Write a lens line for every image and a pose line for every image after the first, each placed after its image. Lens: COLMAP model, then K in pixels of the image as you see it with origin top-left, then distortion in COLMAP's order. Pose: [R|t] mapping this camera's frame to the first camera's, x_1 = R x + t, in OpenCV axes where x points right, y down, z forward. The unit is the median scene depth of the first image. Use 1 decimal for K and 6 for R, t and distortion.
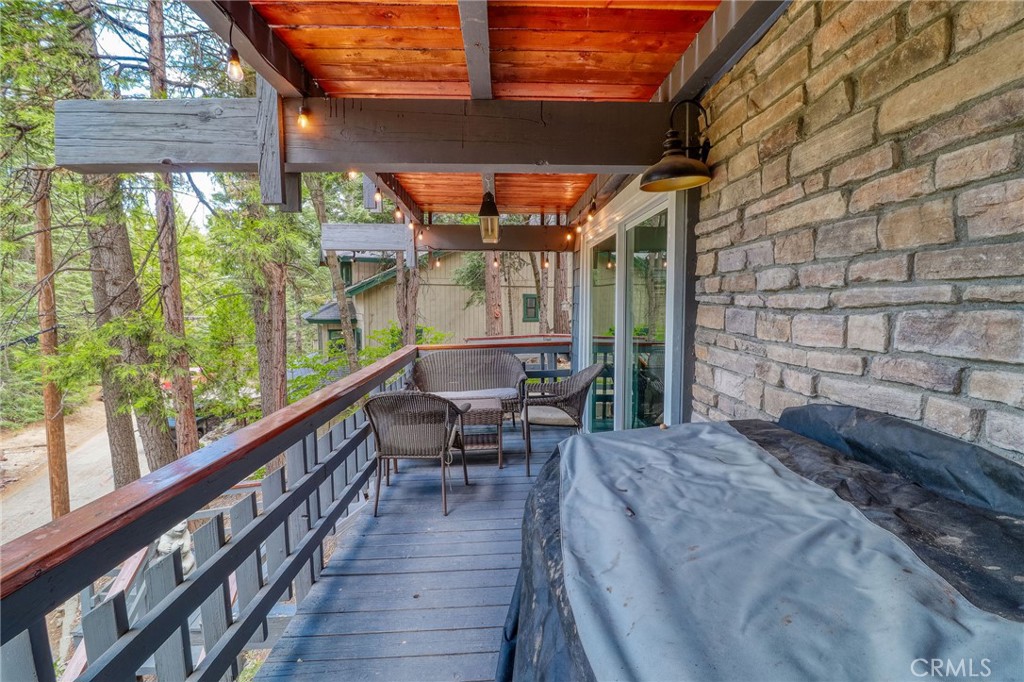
lens RADIAL K [[475.8, 0, 516.6], [0, 475.8, 336.4], [0, 0, 1]] dist [0.002212, -0.019738]
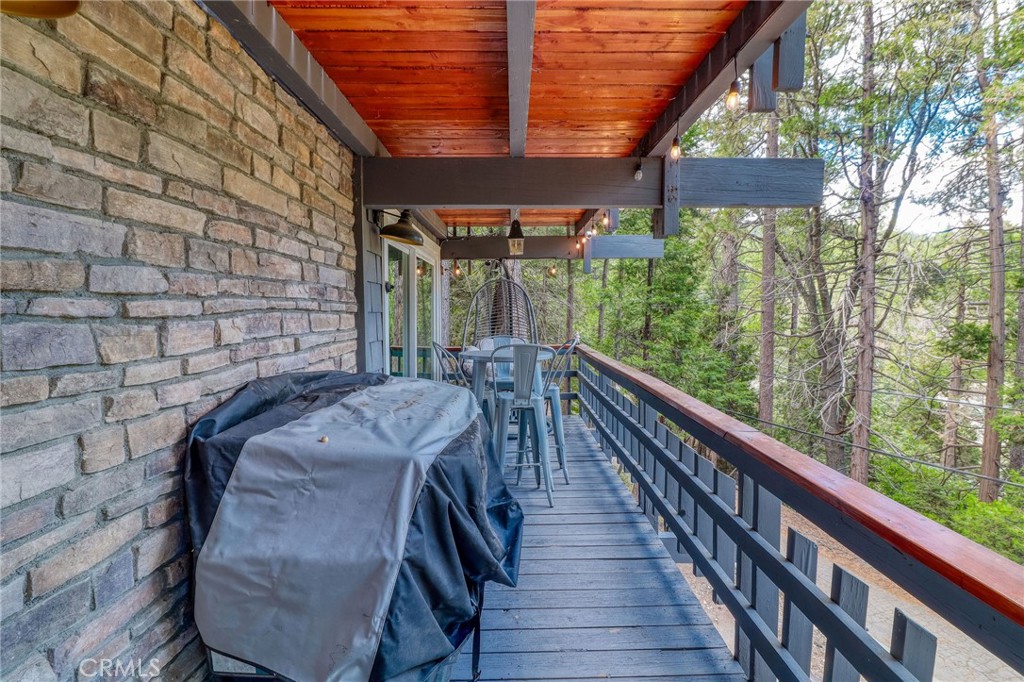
lens RADIAL K [[475.8, 0, 516.6], [0, 475.8, 336.4], [0, 0, 1]] dist [0.002212, -0.019738]
pose [[-0.999668, 0.002690, 0.025608, -0.104553], [0.005964, 0.991668, 0.128680, -0.139657], [-0.025049, 0.128790, -0.991355, 1.976255]]
